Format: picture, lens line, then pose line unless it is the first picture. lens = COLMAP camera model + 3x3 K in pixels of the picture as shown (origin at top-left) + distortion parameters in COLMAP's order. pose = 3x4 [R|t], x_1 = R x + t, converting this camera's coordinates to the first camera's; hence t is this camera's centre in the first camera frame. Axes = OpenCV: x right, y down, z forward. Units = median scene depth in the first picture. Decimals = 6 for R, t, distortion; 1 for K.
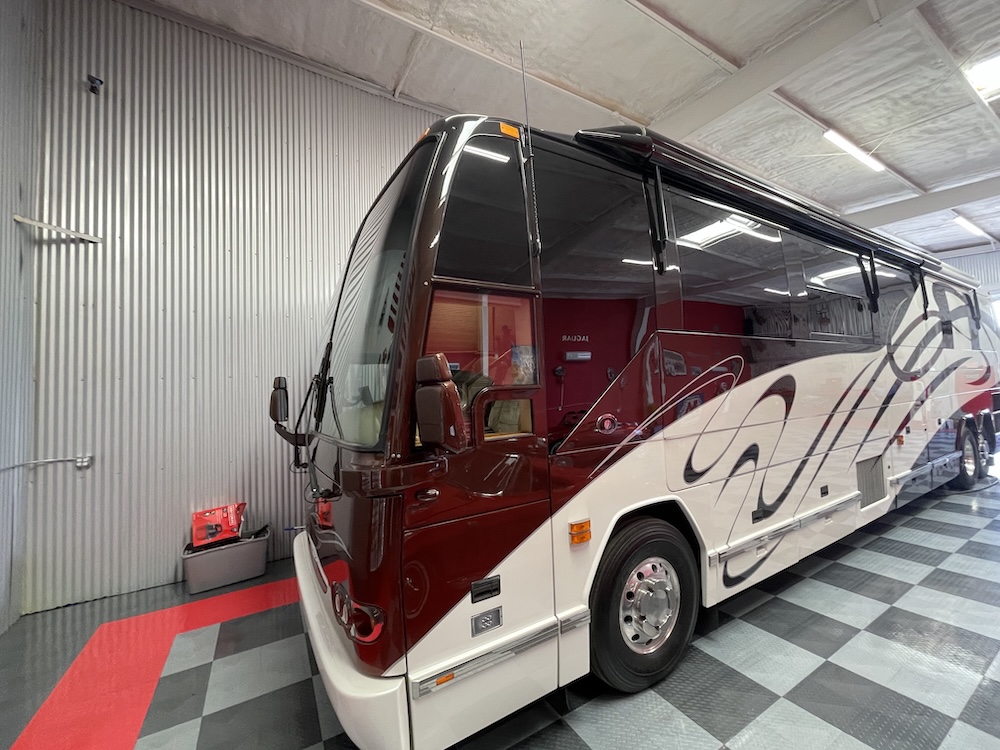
lens RADIAL K [[398.8, 0, 498.8], [0, 398.8, 371.0], [0, 0, 1]] dist [-0.001834, 0.000117]
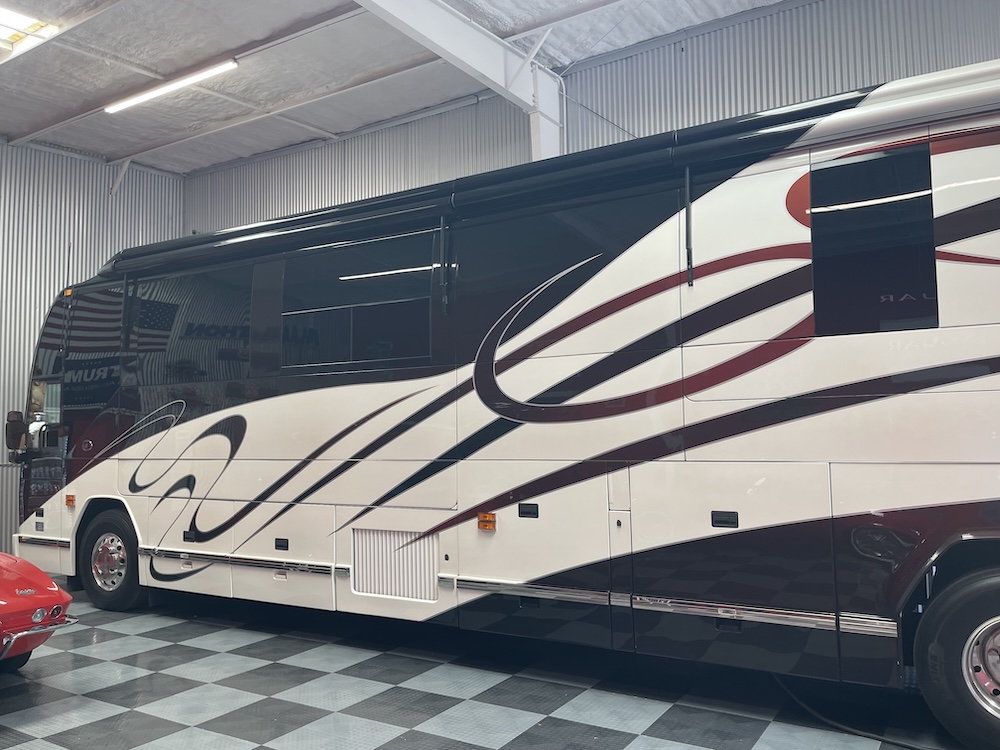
lens RADIAL K [[767.5, 0, 500.0], [0, 767.5, 381.4], [0, 0, 1]] dist [0.060184, -0.077042]
pose [[0.476644, -0.027445, -0.878668, 3.081596], [0.036832, 0.999258, -0.011231, -0.033398], [0.878325, -0.027010, 0.477301, 0.722149]]
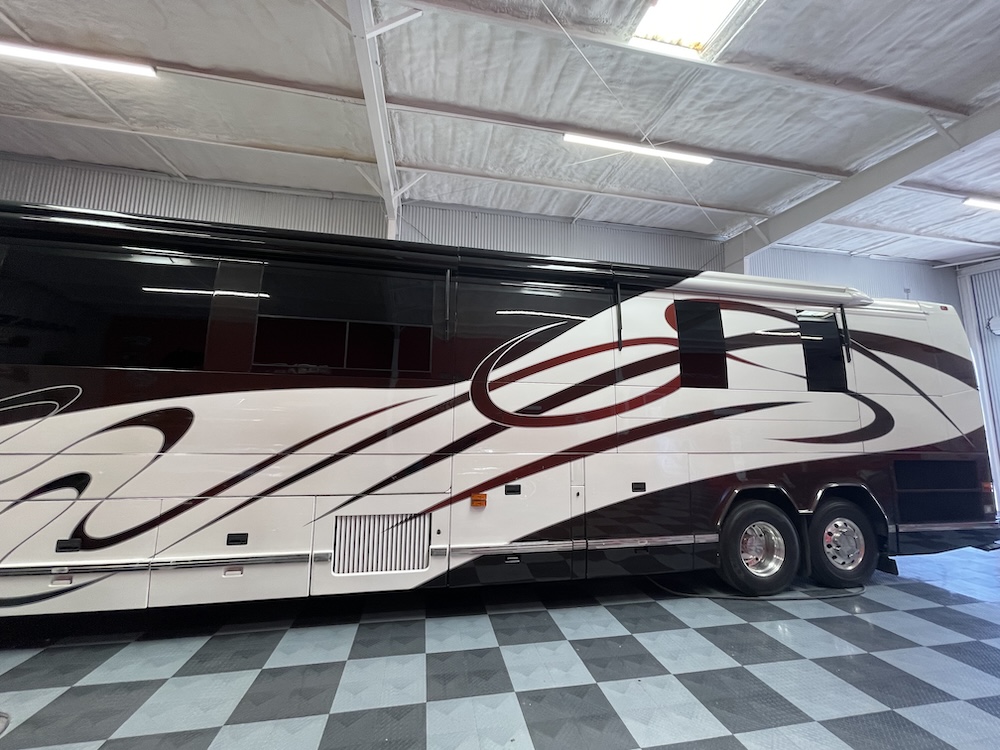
lens RADIAL K [[398.8, 0, 498.8], [0, 398.8, 371.0], [0, 0, 1]] dist [-0.001834, 0.000117]
pose [[0.943078, 0.003935, -0.332547, 1.986343], [-0.033732, 0.995905, -0.083877, -0.027175], [0.330856, 0.090320, 0.939349, 0.370080]]
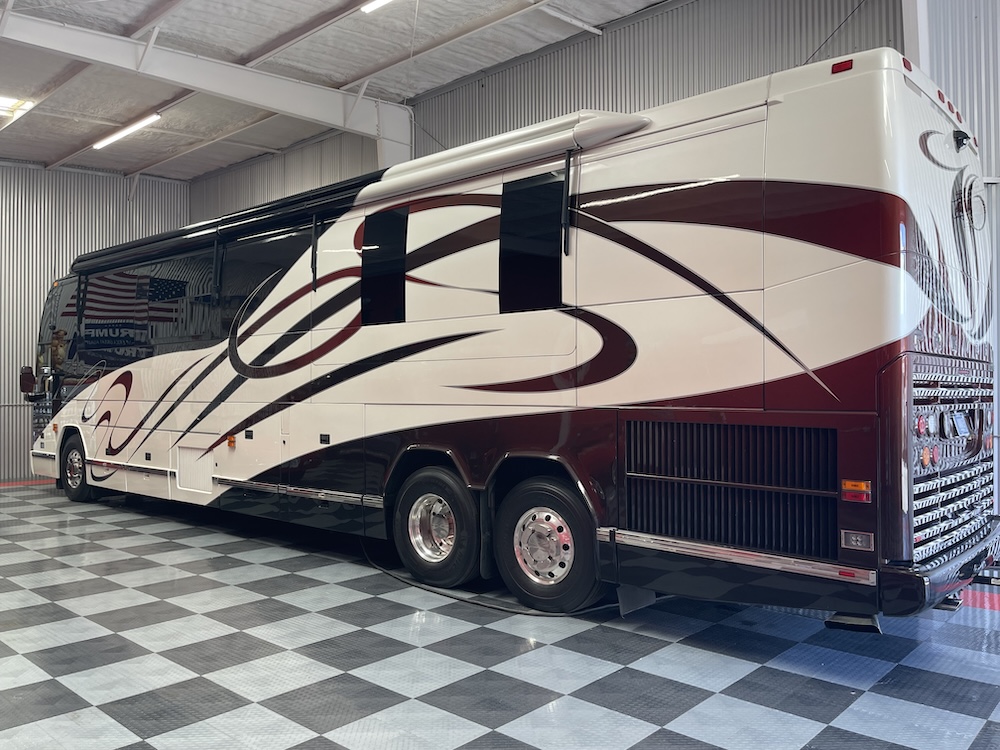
lens RADIAL K [[767.5, 0, 500.0], [0, 767.5, 381.4], [0, 0, 1]] dist [0.060184, -0.077042]
pose [[0.311043, 0.027192, -0.950007, 4.387743], [0.033090, 0.998675, 0.039419, -0.023071], [0.949819, -0.043697, 0.309731, 1.581551]]
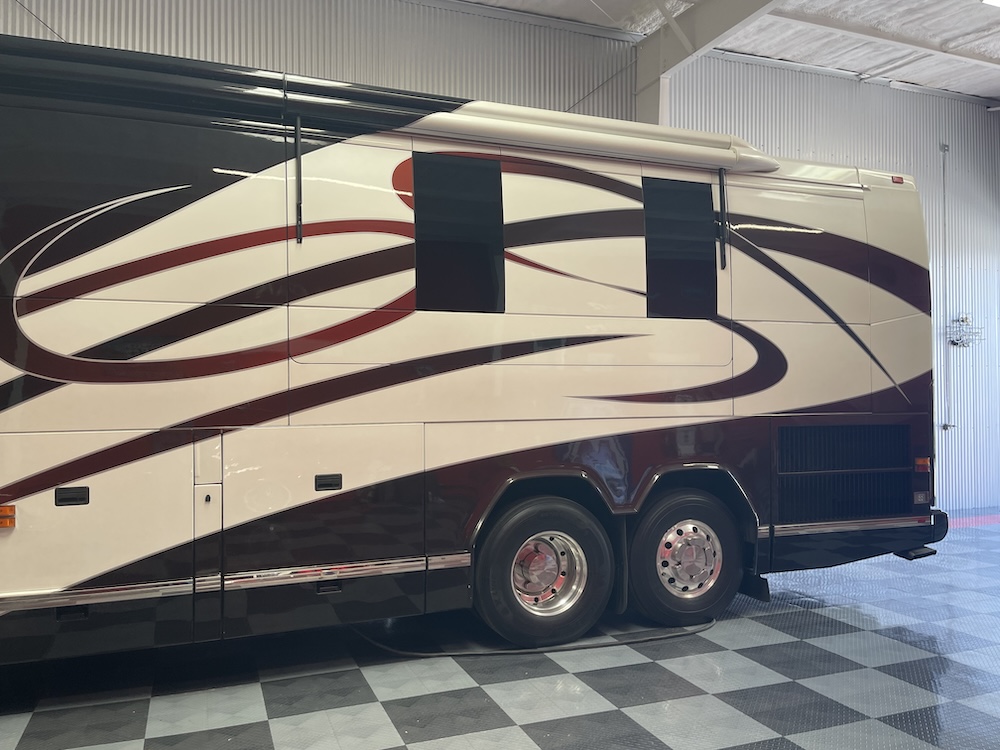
lens RADIAL K [[767.5, 0, 500.0], [0, 767.5, 381.4], [0, 0, 1]] dist [0.060184, -0.077042]
pose [[0.987116, 0.030383, -0.157095, 2.535895], [-0.024753, 0.998983, 0.037676, -0.028353], [0.158080, -0.033302, 0.986865, 0.397901]]
